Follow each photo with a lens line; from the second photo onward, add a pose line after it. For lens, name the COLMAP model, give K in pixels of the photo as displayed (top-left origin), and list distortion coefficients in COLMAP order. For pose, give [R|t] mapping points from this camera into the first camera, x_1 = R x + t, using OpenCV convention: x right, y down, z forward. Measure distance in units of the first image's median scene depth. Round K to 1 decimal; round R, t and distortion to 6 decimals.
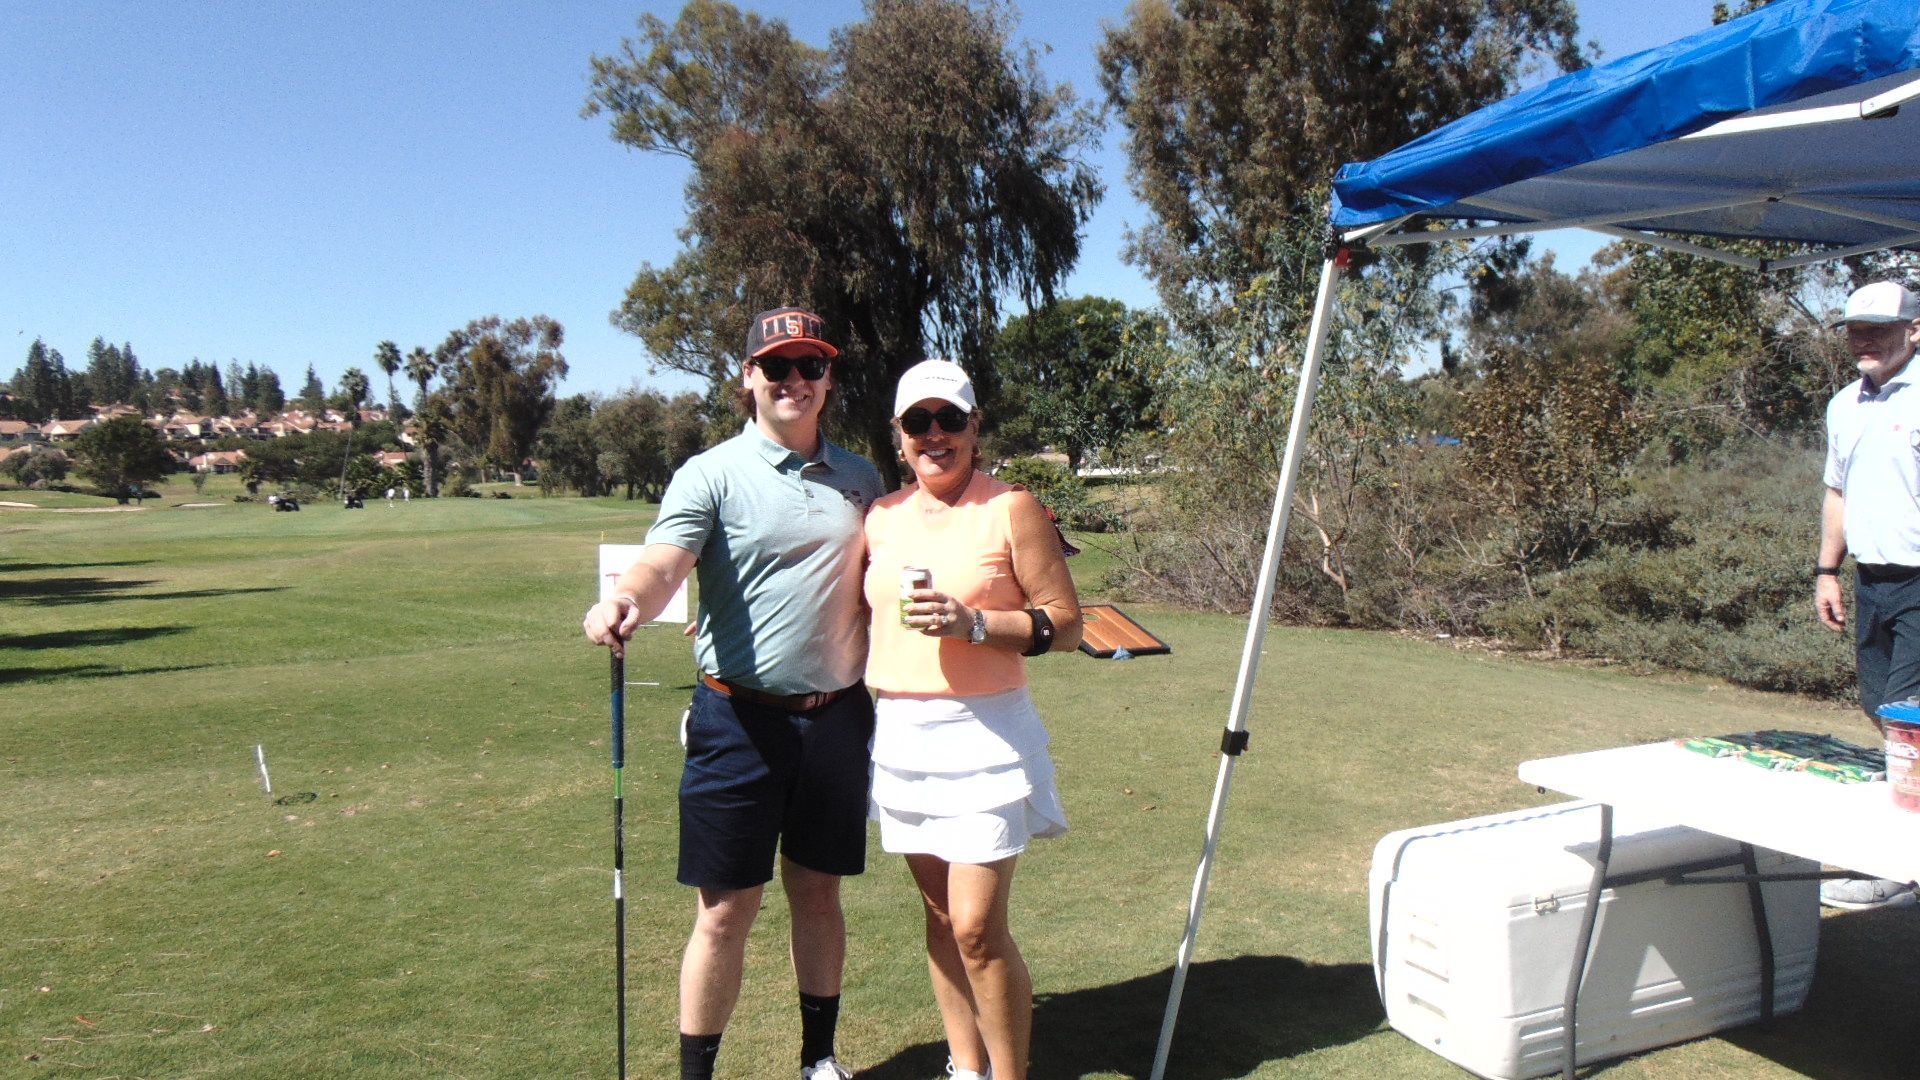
lens RADIAL K [[1446.1, 0, 958.8], [0, 1446.1, 559.0], [0, 0, 1]] dist [-0.035896, 0.091796]
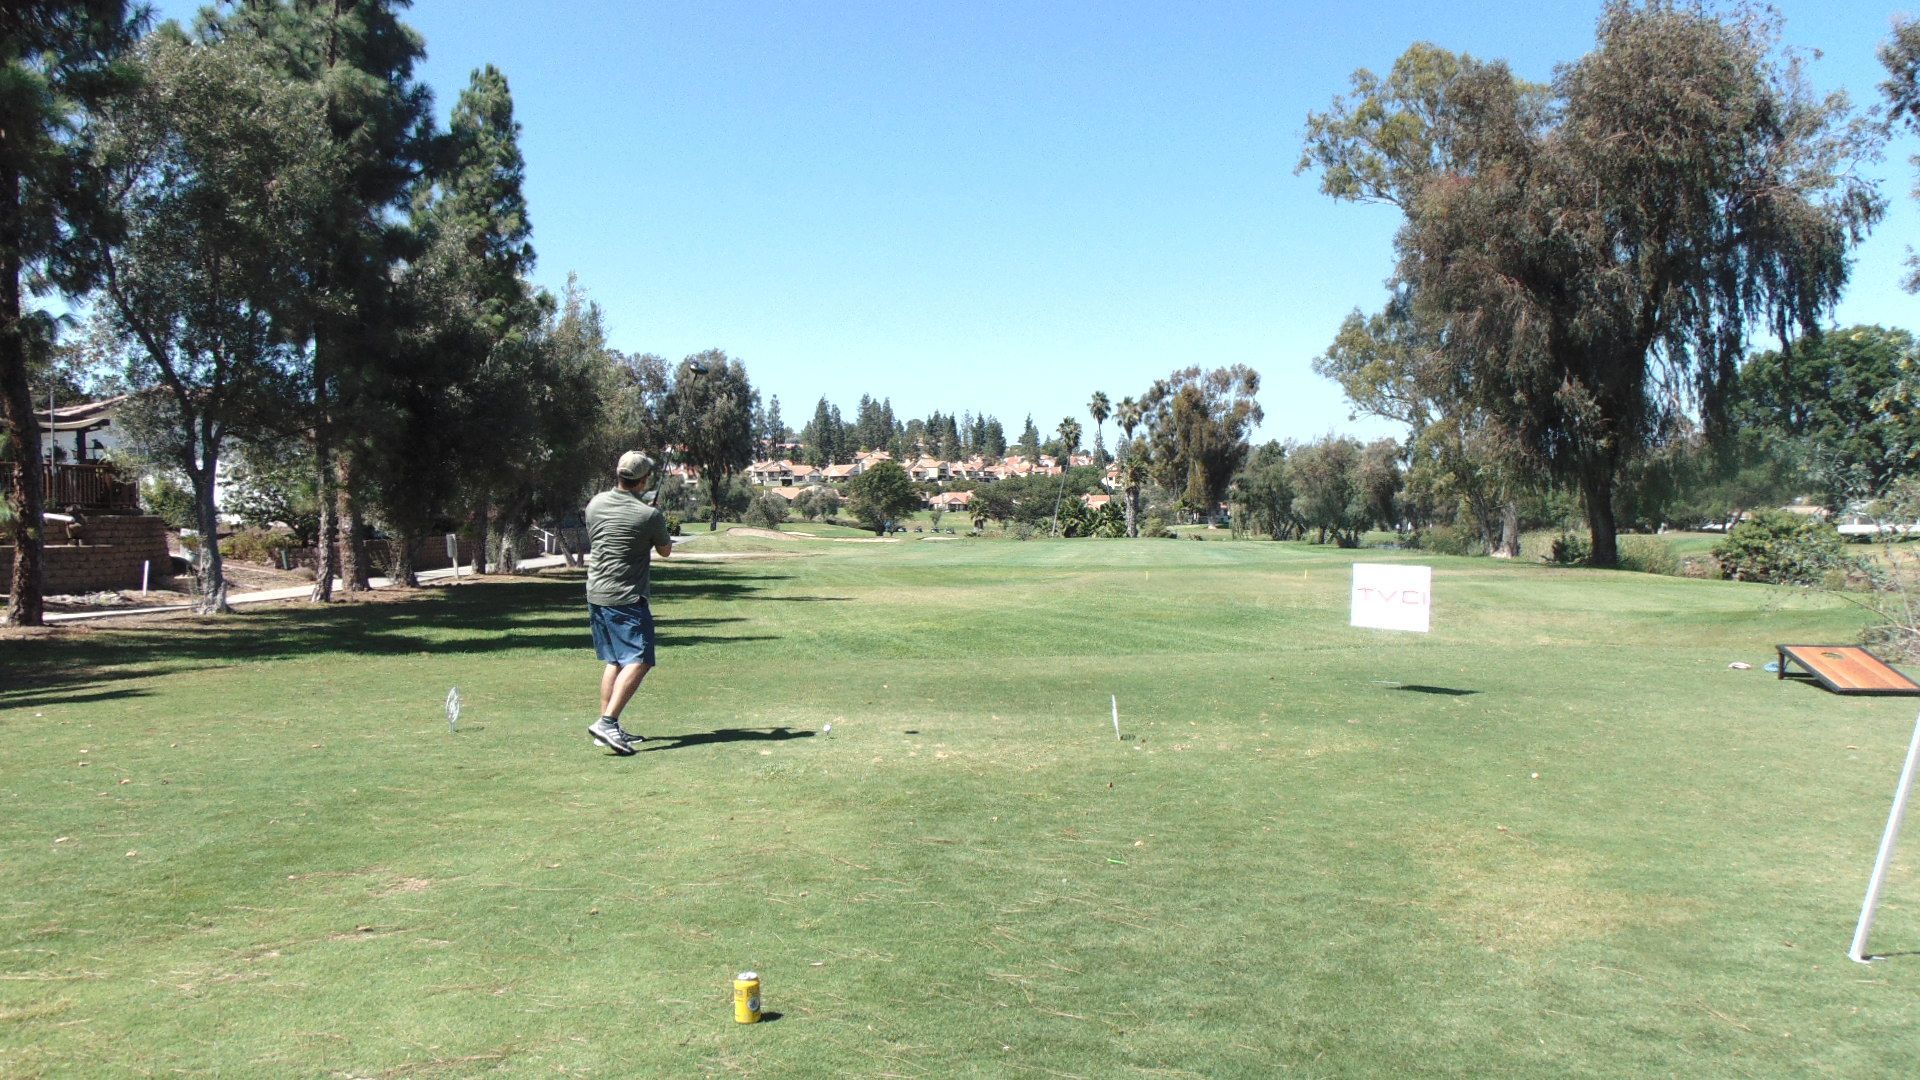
lens RADIAL K [[1446.1, 0, 955.3], [0, 1446.1, 547.8], [0, 0, 1]] dist [-0.035896, 0.091796]
pose [[0.892164, 0.029002, -0.450779, -0.000564], [-0.046717, 0.998510, -0.028219, 0.002956], [0.449289, 0.046235, 0.892189, -0.024119]]
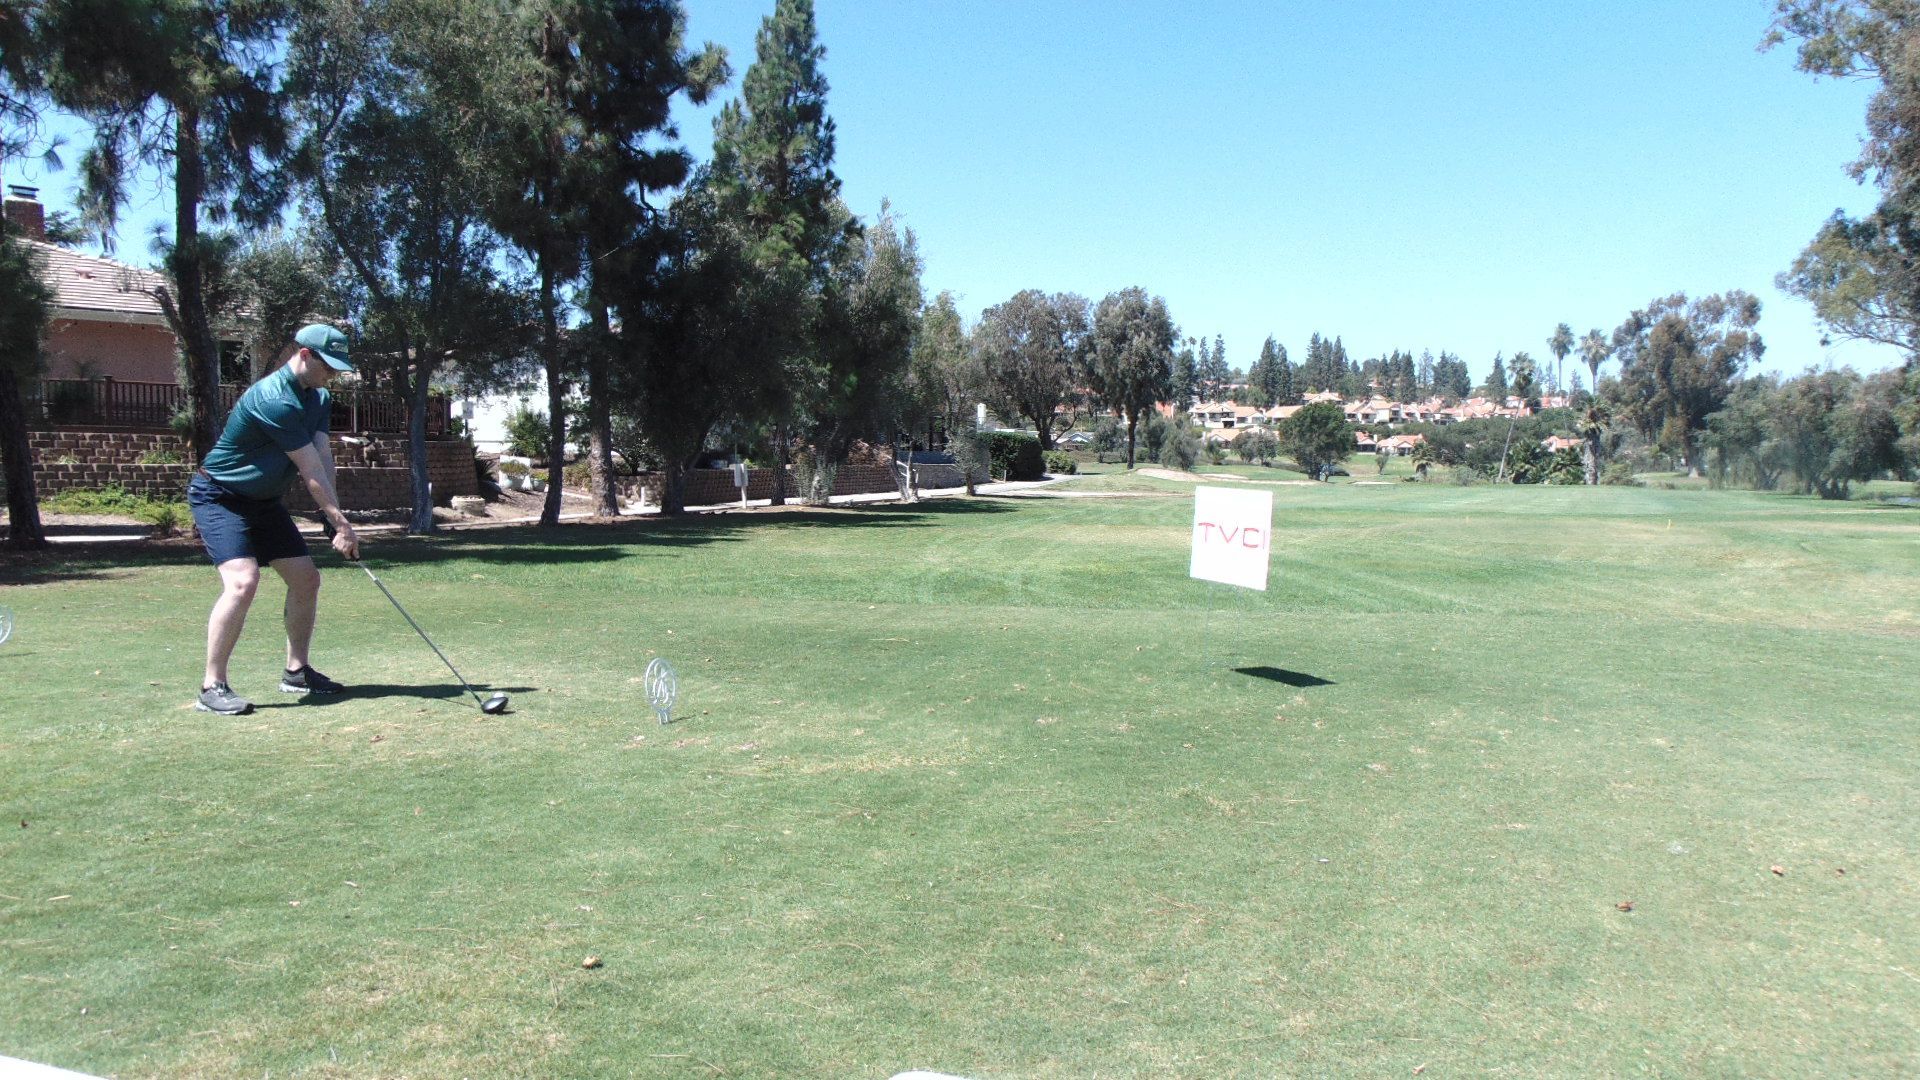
lens RADIAL K [[1446.1, 0, 966.3], [0, 1446.1, 556.3], [0, 0, 1]] dist [-0.035896, 0.091796]
pose [[0.714224, 0.075386, -0.695845, 0.026053], [-0.070812, 0.996864, 0.035315, 0.001034], [0.696325, 0.024051, 0.717323, 0.038309]]
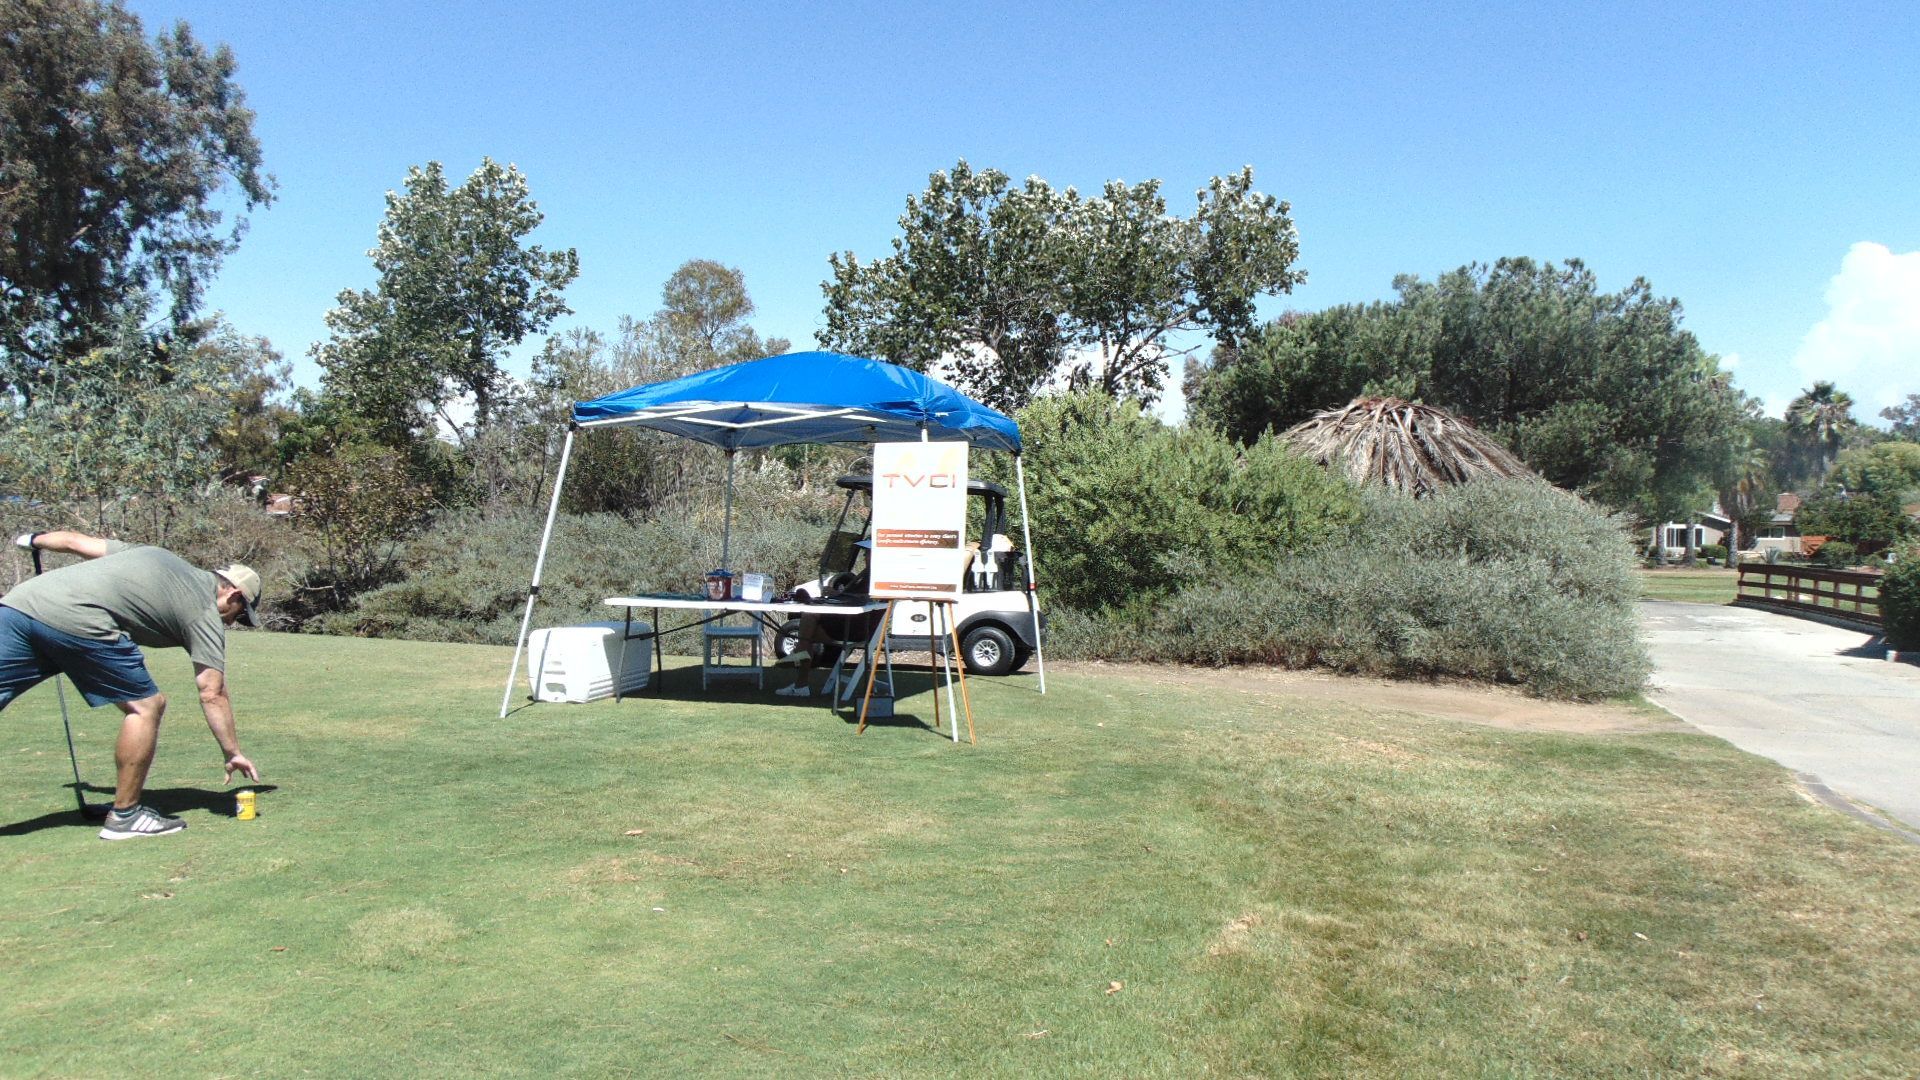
lens RADIAL K [[1446.1, 0, 947.0], [0, 1446.1, 514.2], [0, 0, 1]] dist [-0.035896, 0.091796]
pose [[0.595996, 0.051089, 0.801360, -0.069280], [0.016278, 0.997000, -0.075668, 0.008556], [-0.802822, 0.058143, 0.593377, -0.058014]]
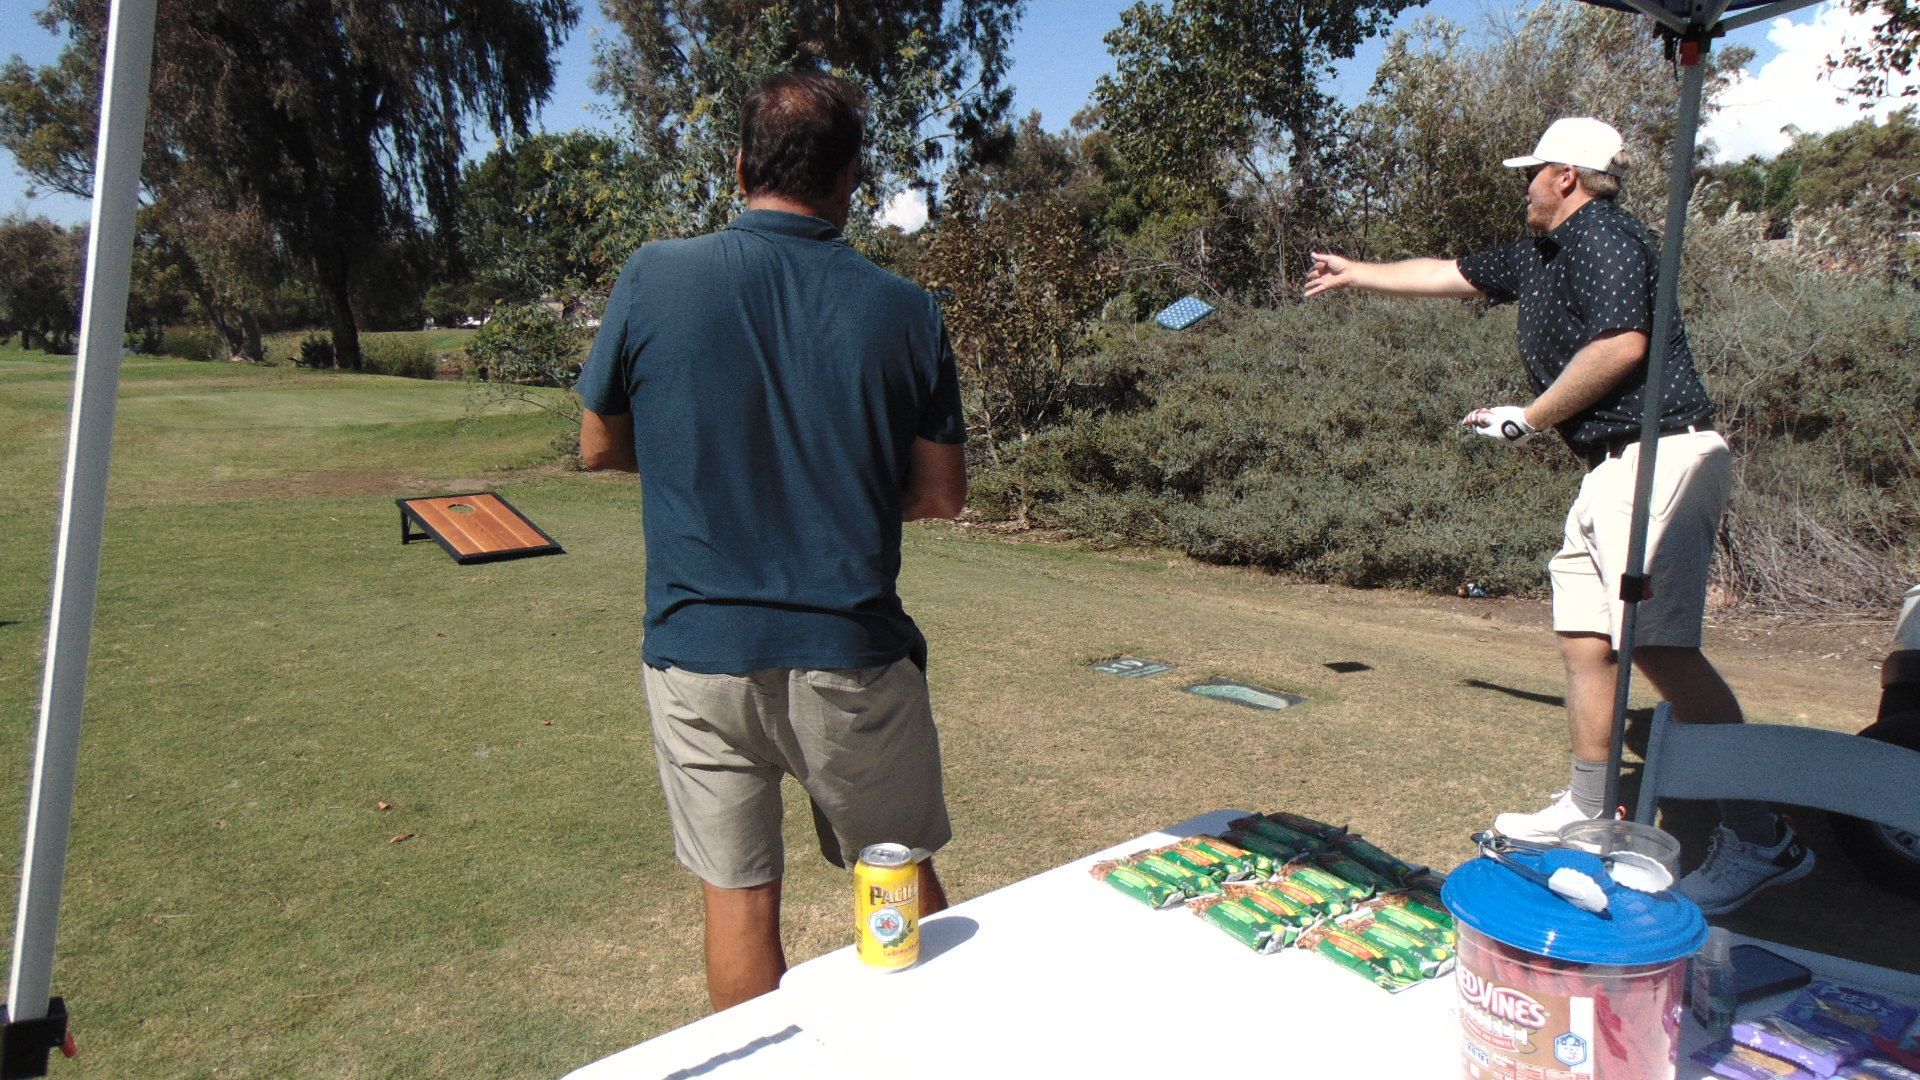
lens RADIAL K [[1446.1, 0, 957.5], [0, 1446.1, 543.7], [0, 0, 1]] dist [-0.035896, 0.091796]
pose [[0.945270, -0.038541, 0.324005, 0.012568], [0.008980, 0.995696, 0.092242, -0.001494], [-0.326165, -0.084284, 0.941548, 0.023475]]
